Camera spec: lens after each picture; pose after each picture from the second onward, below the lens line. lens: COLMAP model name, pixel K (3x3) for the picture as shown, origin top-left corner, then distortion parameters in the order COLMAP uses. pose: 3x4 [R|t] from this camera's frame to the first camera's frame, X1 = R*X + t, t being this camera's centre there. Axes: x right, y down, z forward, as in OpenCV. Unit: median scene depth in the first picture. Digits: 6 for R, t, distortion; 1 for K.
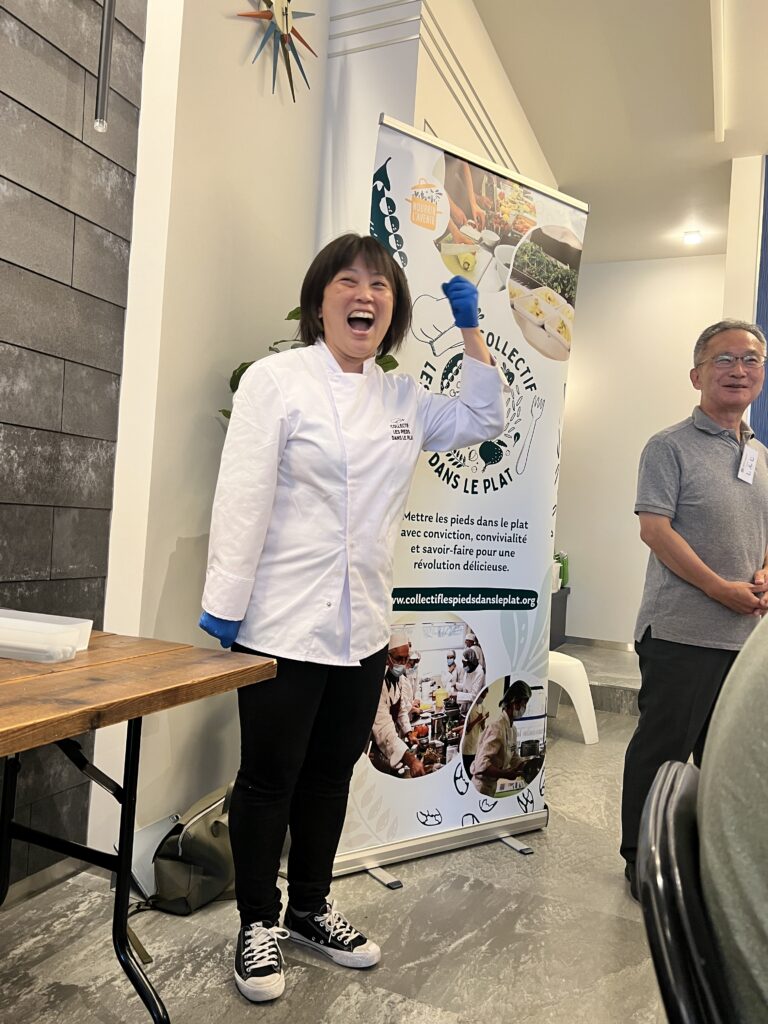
lens RADIAL K [[770.3, 0, 385.2], [0, 770.3, 514.6], [0, 0, 1]] dist [-0.008673, -0.019954]
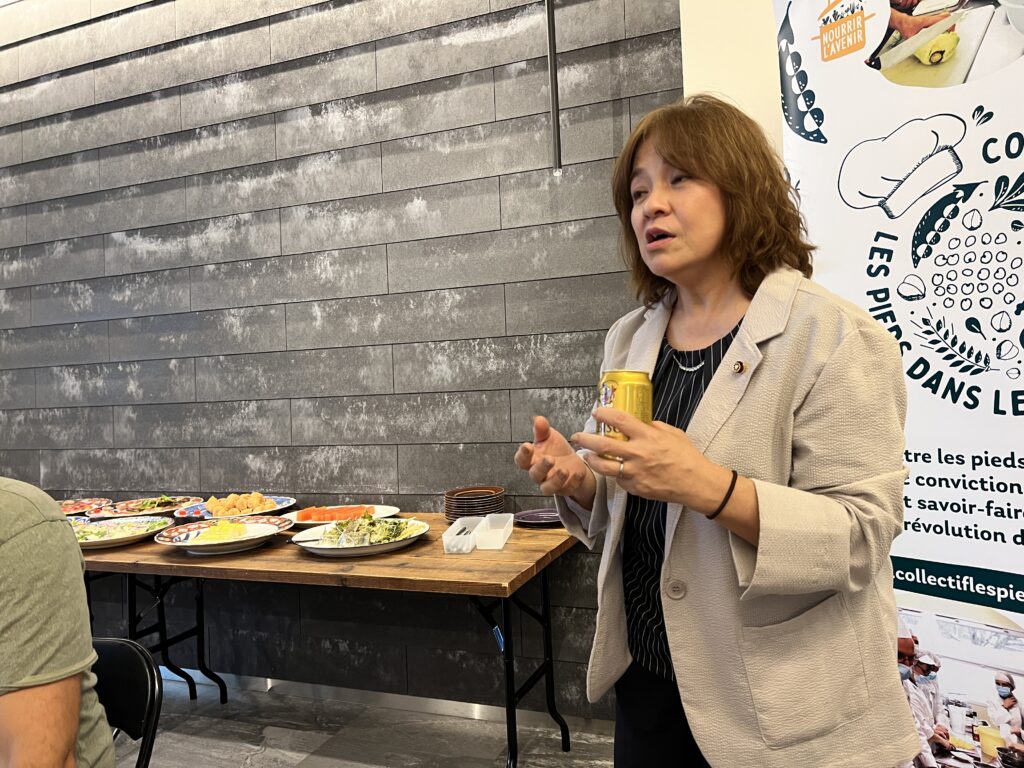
lens RADIAL K [[770.3, 0, 512.6], [0, 770.3, 381.2], [0, 0, 1]] dist [-0.008673, -0.019954]
pose [[0.030679, -0.065932, -0.997352, 0.705948], [0.051403, 0.996606, -0.064301, -0.035945], [0.998207, -0.049294, 0.033964, 0.622672]]
